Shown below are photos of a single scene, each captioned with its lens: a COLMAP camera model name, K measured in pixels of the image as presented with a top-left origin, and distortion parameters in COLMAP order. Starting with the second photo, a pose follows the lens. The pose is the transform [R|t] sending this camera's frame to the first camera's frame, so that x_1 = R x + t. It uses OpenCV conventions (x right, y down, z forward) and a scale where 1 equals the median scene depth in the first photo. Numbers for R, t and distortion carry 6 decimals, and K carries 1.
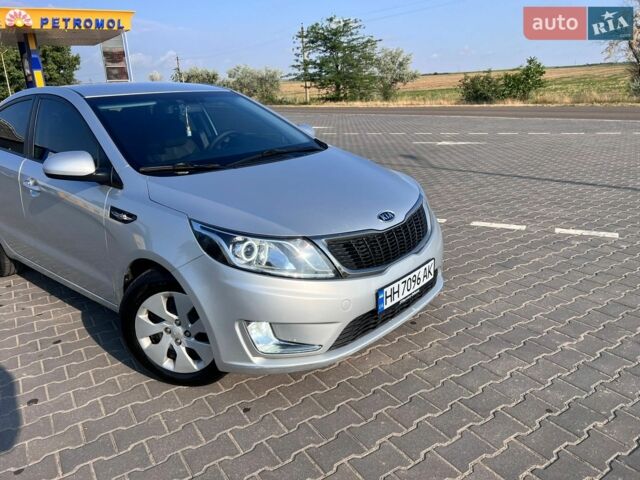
lens RADIAL K [[477.9, 0, 320.0], [0, 477.9, 240.0], [0, 0, 1]] dist [0.028906, -0.035656]
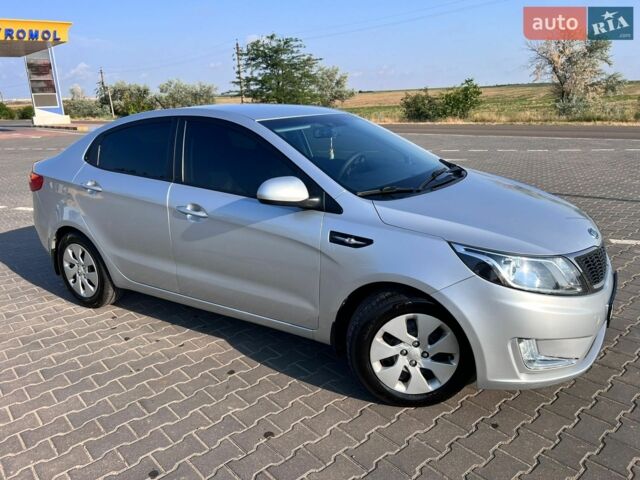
lens RADIAL K [[477.9, 0, 320.0], [0, 477.9, 240.0], [0, 0, 1]] dist [0.028906, -0.035656]
pose [[0.989657, -0.028531, 0.140585, -0.055502], [0.032895, 0.999043, -0.028821, -0.002162], [-0.139629, 0.033147, 0.989649, 0.001880]]
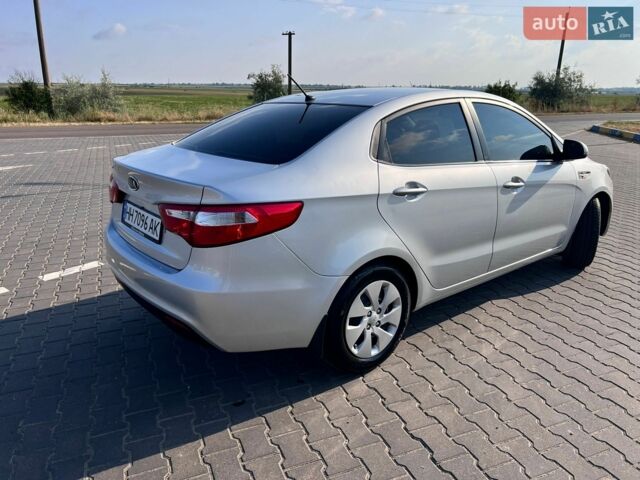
lens RADIAL K [[470.6, 0, 322.9], [0, 470.6, 239.2], [0, 0, 1]] dist [0.053507, -0.064371]
pose [[0.189146, -0.245372, 0.950798, -0.195476], [0.286898, 0.939835, 0.185470, -0.035905], [-0.939102, 0.237701, 0.248163, 0.134279]]
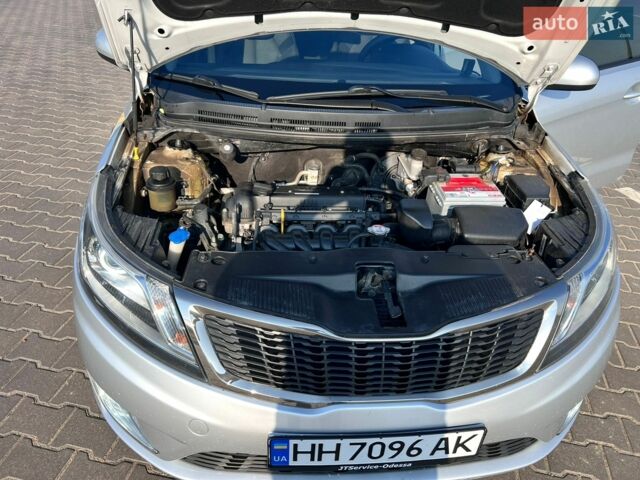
lens RADIAL K [[470.6, 0, 322.9], [0, 470.6, 239.2], [0, 0, 1]] dist [0.053507, -0.064371]
pose [[0.712408, 0.447985, -0.540170, 0.028464], [-0.289898, 0.888852, 0.354827, -0.023514], [0.639088, -0.096188, 0.763095, 0.055369]]
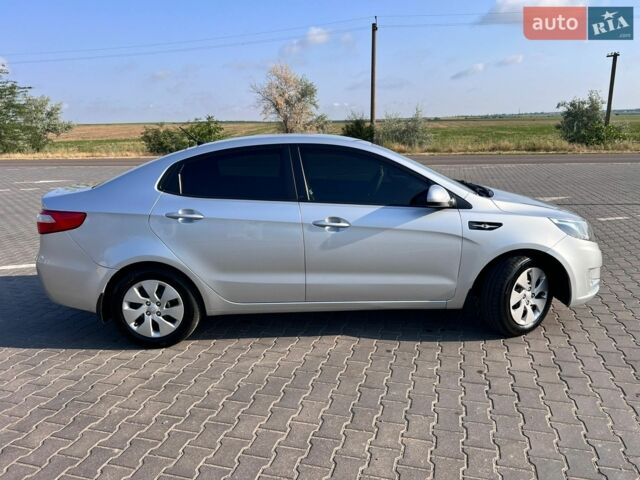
lens RADIAL K [[470.6, 0, 322.9], [0, 470.6, 239.2], [0, 0, 1]] dist [0.053507, -0.064371]
pose [[0.745907, -0.124916, 0.654232, -0.153174], [0.190962, 0.981127, -0.030388, -0.005438], [-0.638088, 0.147600, 0.755684, 0.022781]]
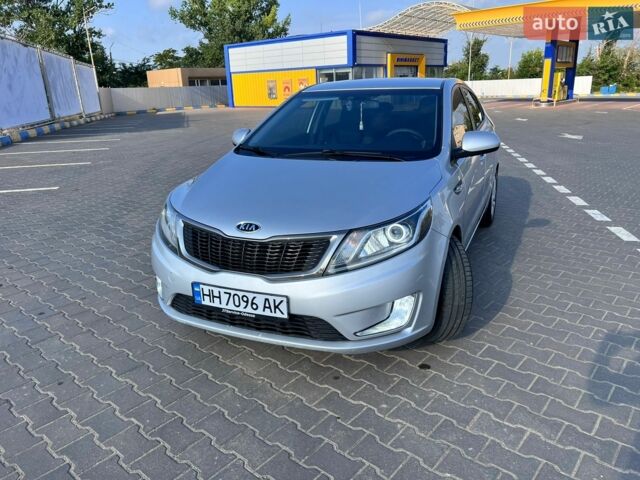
lens RADIAL K [[477.9, 0, 320.0], [0, 477.9, 240.0], [0, 0, 1]] dist [0.028906, -0.035656]
pose [[0.294623, 0.315351, -0.902082, 0.096909], [-0.276761, 0.931683, 0.235308, -0.026717], [0.914659, 0.180334, 0.361772, 0.070918]]
